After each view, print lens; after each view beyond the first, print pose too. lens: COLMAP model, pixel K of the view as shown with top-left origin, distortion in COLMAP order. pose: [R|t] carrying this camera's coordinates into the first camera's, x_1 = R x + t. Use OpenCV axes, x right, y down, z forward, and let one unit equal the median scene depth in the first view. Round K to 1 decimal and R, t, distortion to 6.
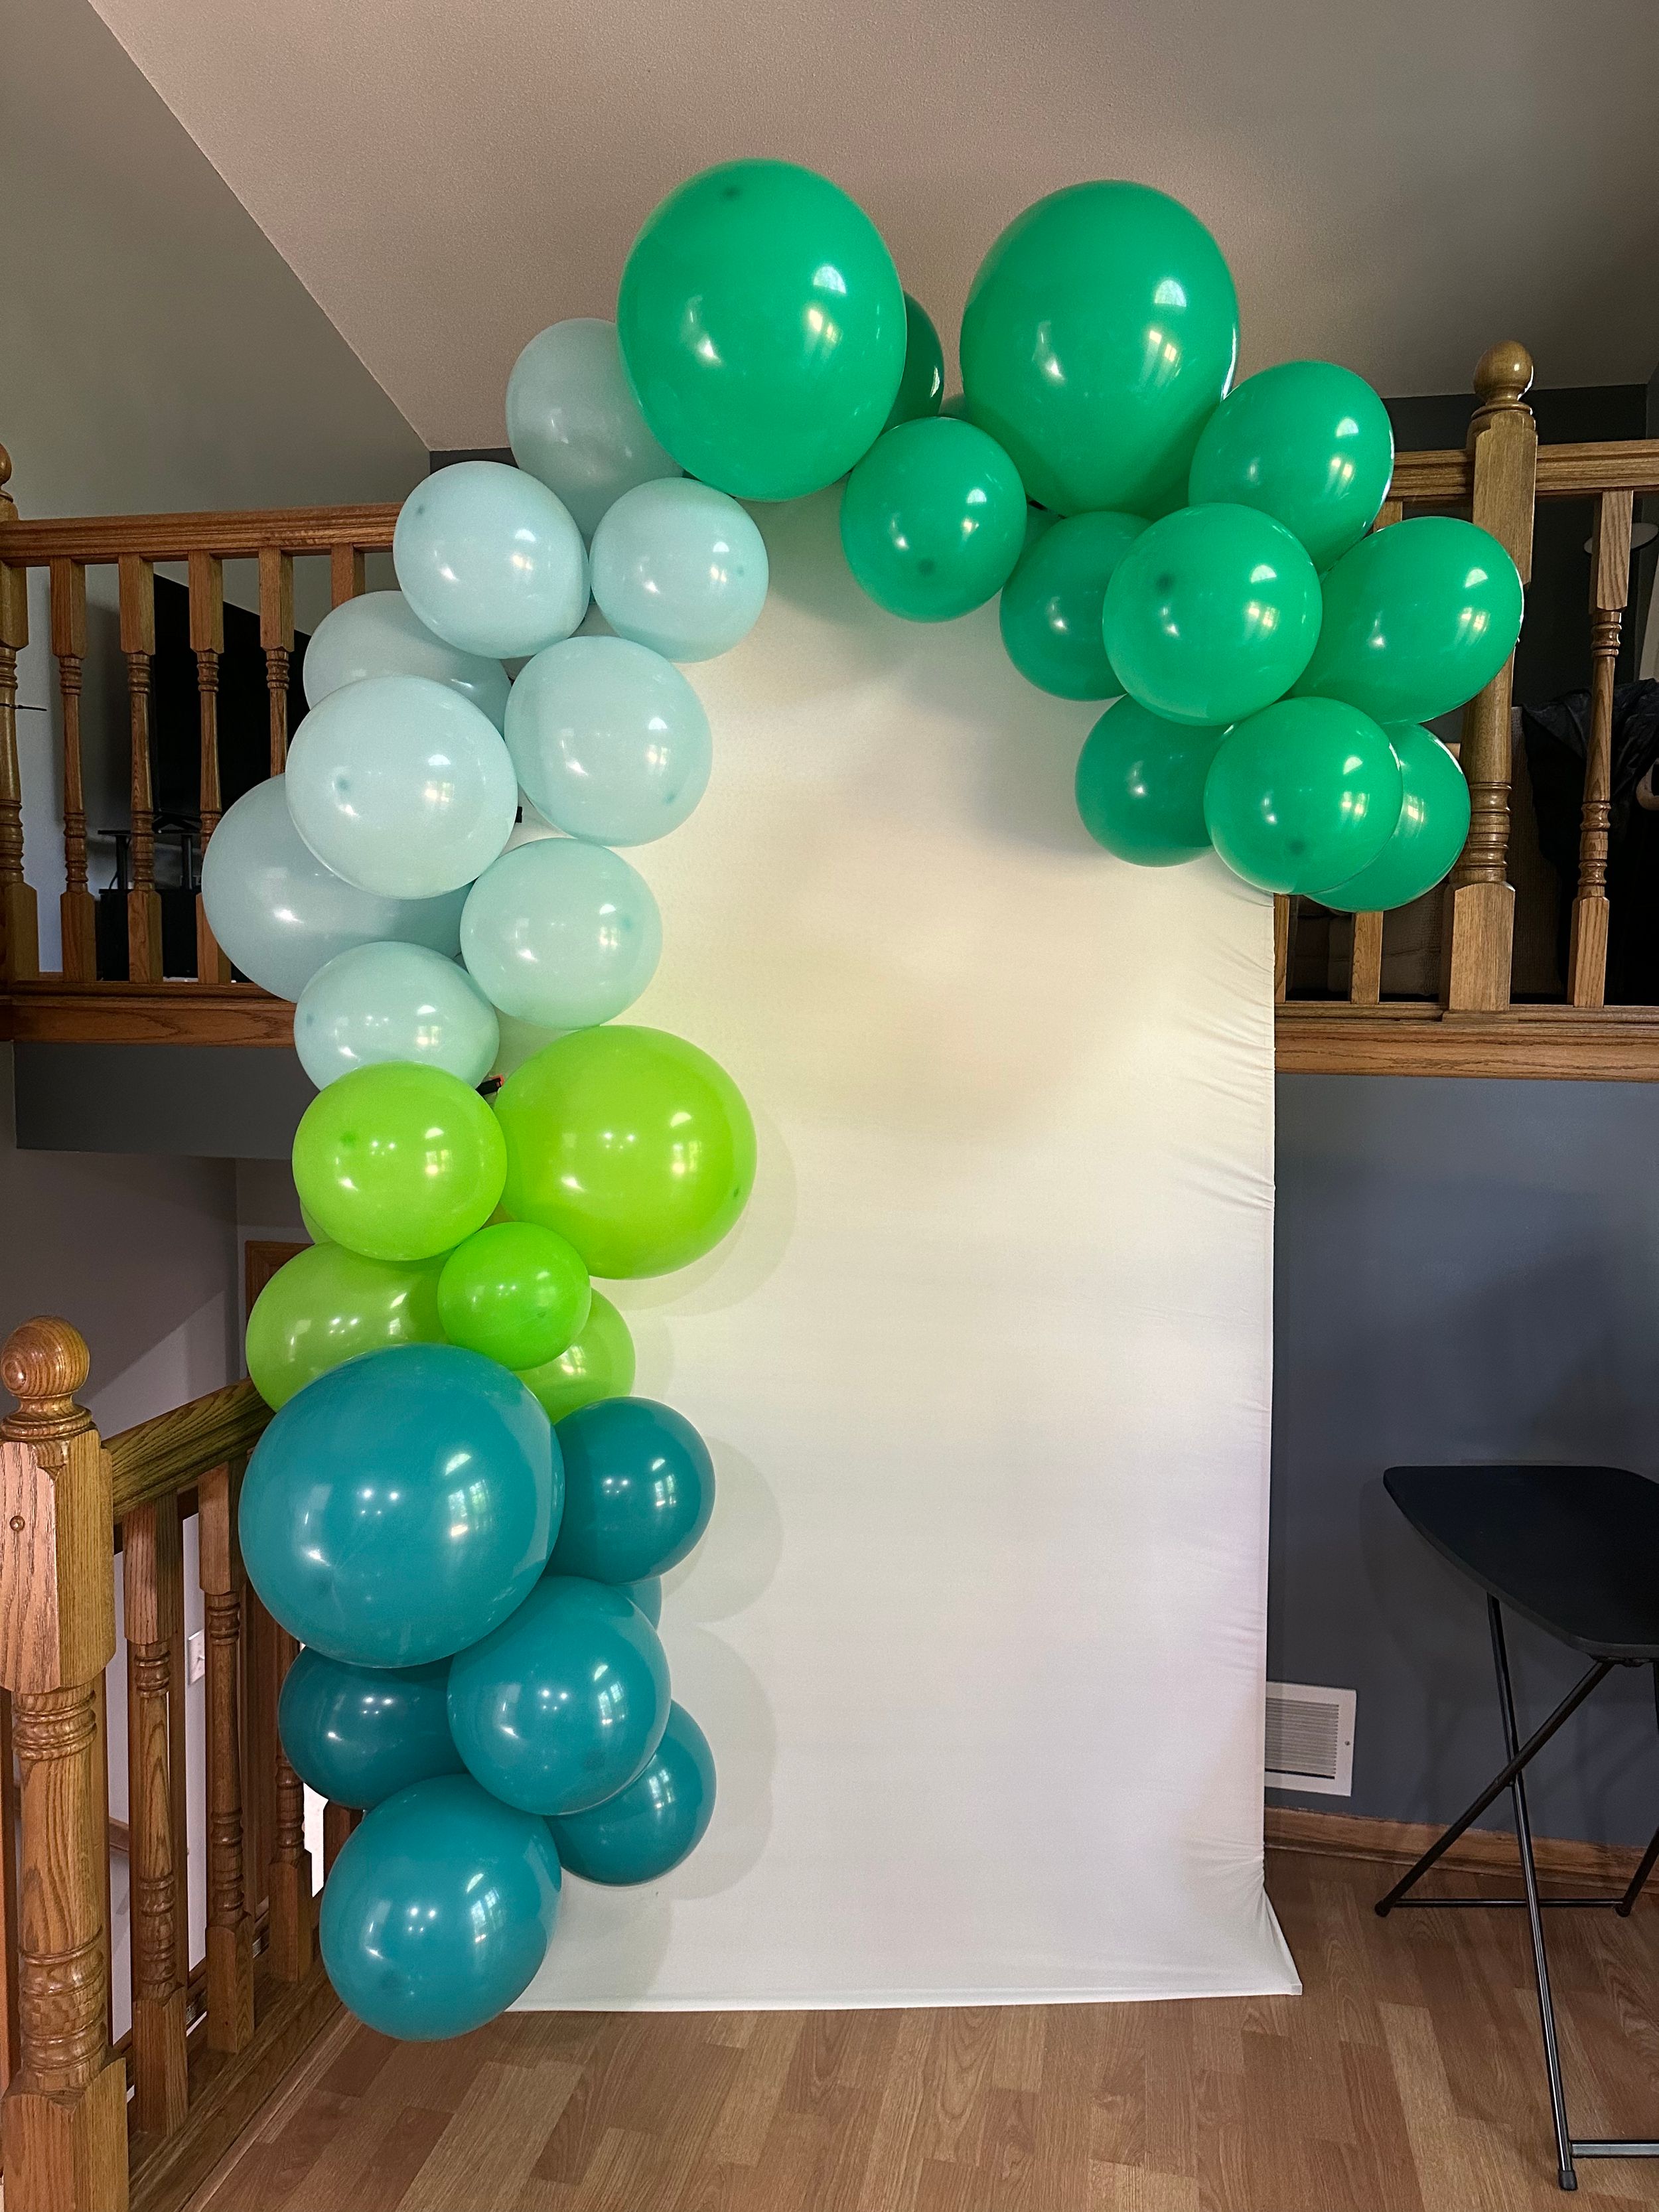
lens RADIAL K [[1532.6, 0, 829.0], [0, 1532.6, 1108.6], [0, 0, 1]] dist [-0.002862, -0.016872]
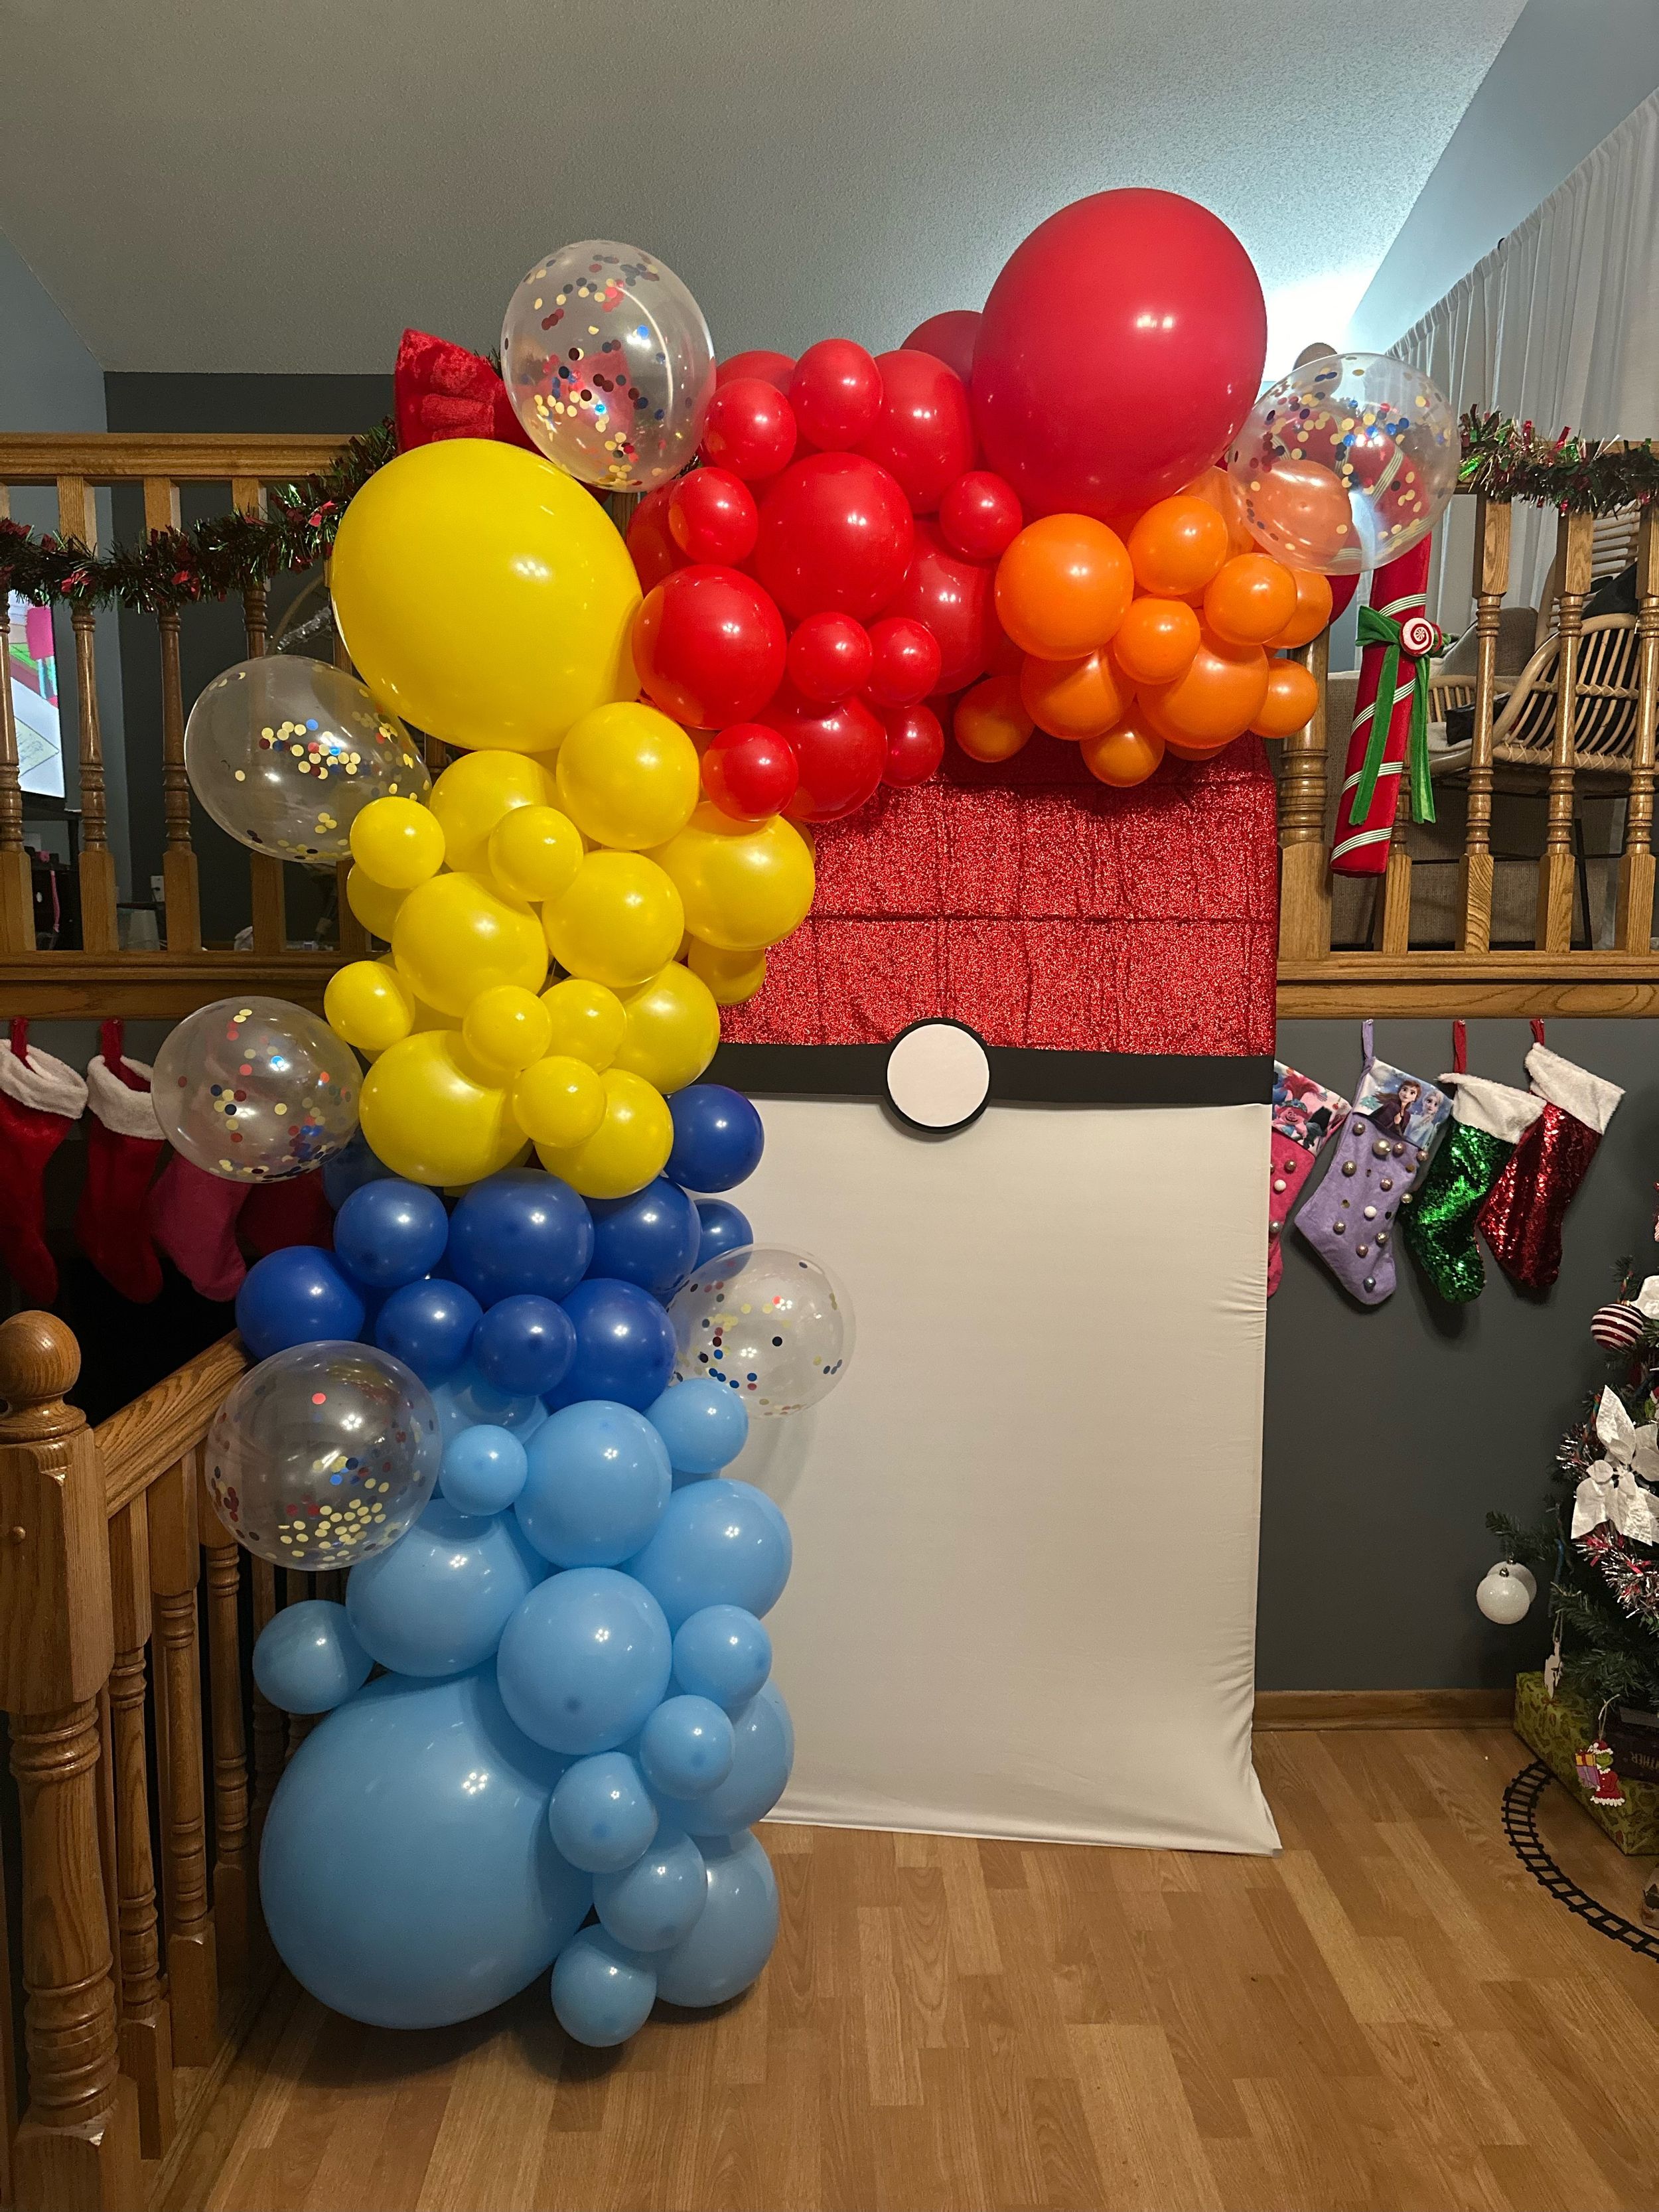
lens RADIAL K [[1532.6, 0, 820.4], [0, 1532.6, 1114.3], [0, 0, 1]] dist [-0.002862, -0.016872]
pose [[0.975816, -0.038269, 0.215219, -0.200710], [0.031469, 0.998894, 0.034933, -0.001062], [-0.216318, -0.027315, 0.975941, -0.005774]]
